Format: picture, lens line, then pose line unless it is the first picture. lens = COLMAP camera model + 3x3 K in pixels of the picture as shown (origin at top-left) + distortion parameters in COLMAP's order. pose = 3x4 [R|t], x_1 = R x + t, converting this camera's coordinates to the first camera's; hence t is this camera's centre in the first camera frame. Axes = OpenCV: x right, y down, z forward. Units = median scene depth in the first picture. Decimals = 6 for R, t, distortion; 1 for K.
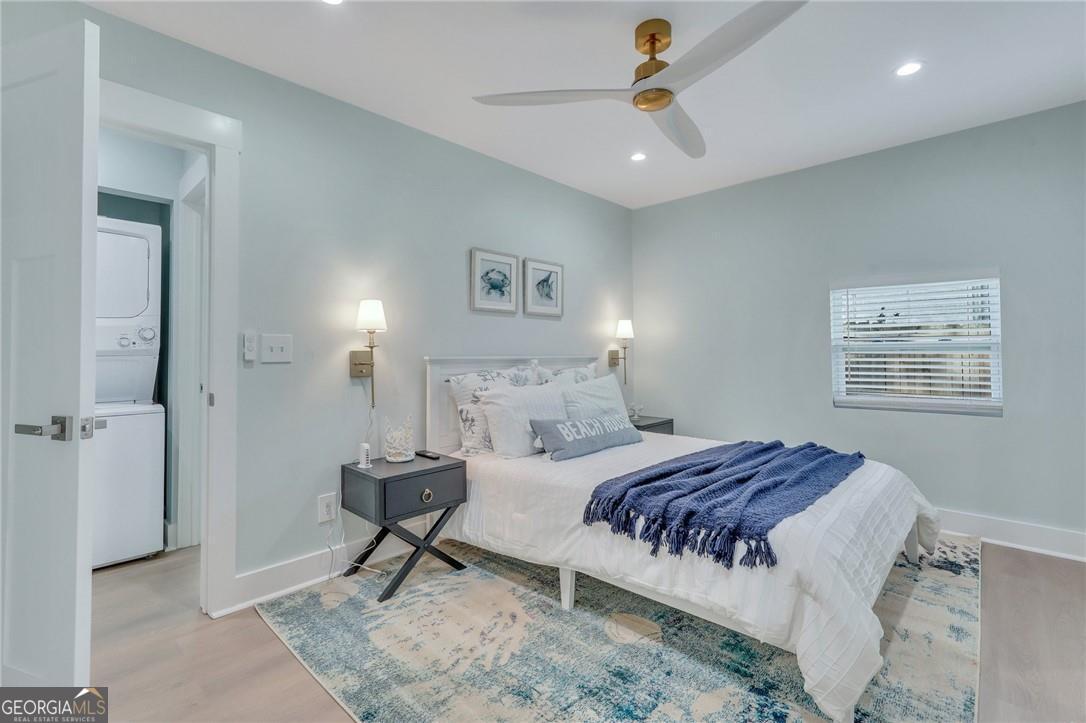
lens RADIAL K [[495.6, 0, 545.8], [0, 495.6, 351.0], [0, 0, 1]] dist [-0.002139, -0.000294]
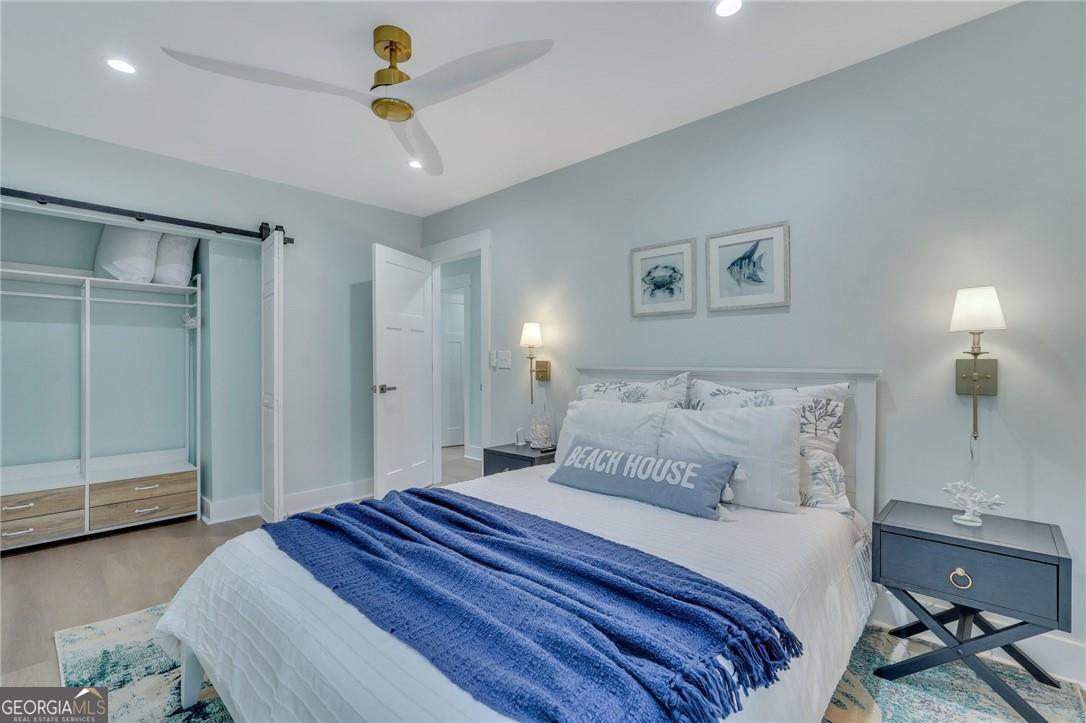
lens RADIAL K [[495.6, 0, 546.0], [0, 495.6, 363.8], [0, 0, 1]] dist [-0.002139, -0.000294]
pose [[0.002104, 0.006617, -0.999976, 0.736980], [0.004236, 0.999969, 0.006625, -0.001181], [0.999989, -0.004250, 0.002076, 0.780623]]
